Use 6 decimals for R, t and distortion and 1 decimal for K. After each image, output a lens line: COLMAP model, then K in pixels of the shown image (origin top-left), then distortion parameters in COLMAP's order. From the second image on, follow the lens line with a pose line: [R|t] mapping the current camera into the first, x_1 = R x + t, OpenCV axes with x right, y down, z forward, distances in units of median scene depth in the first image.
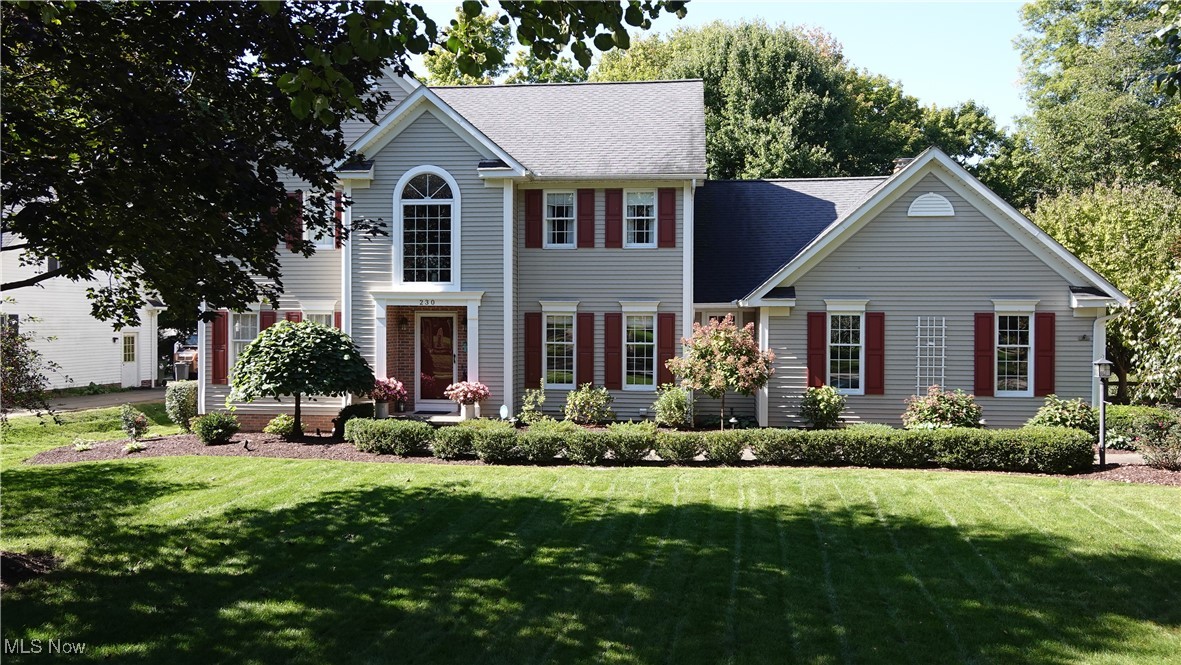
lens RADIAL K [[842.4, 0, 593.8], [0, 842.4, 329.4], [0, 0, 1]] dist [0.012273, 0.003502]
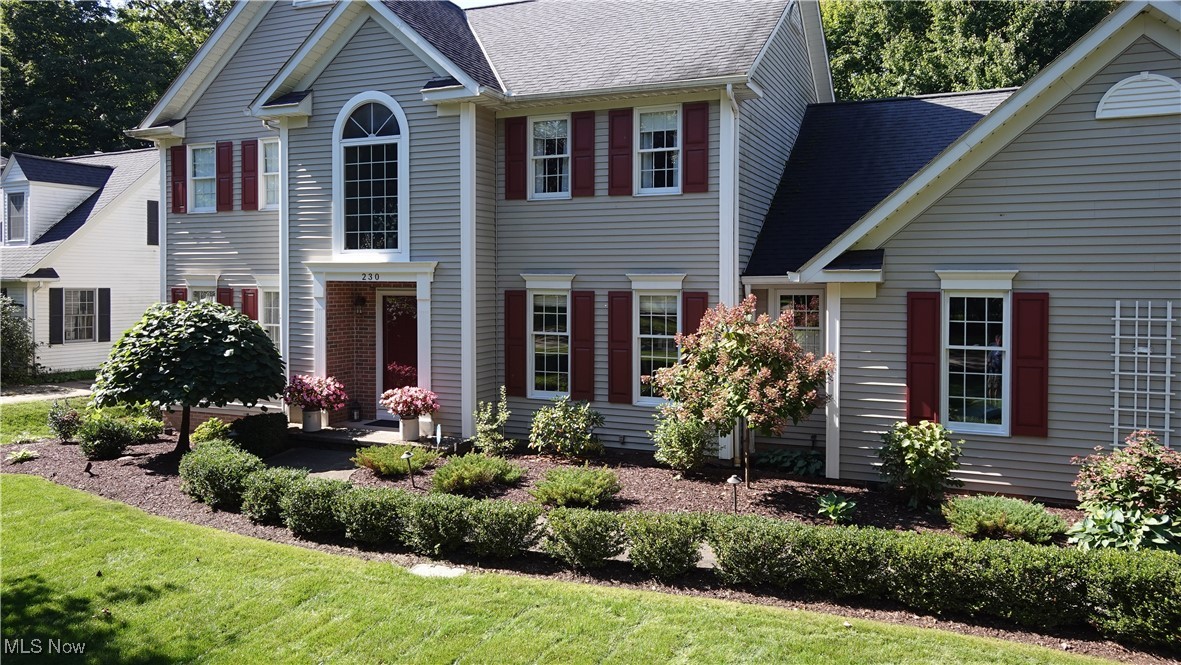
lens RADIAL K [[842.4, 0, 585.0], [0, 842.4, 300.8], [0, 0, 1]] dist [0.012273, 0.003502]
pose [[0.957740, 0.004763, -0.287595, 0.195182], [-0.003275, 0.999979, 0.005656, -0.015741], [0.287616, -0.004475, 0.957735, 0.343045]]
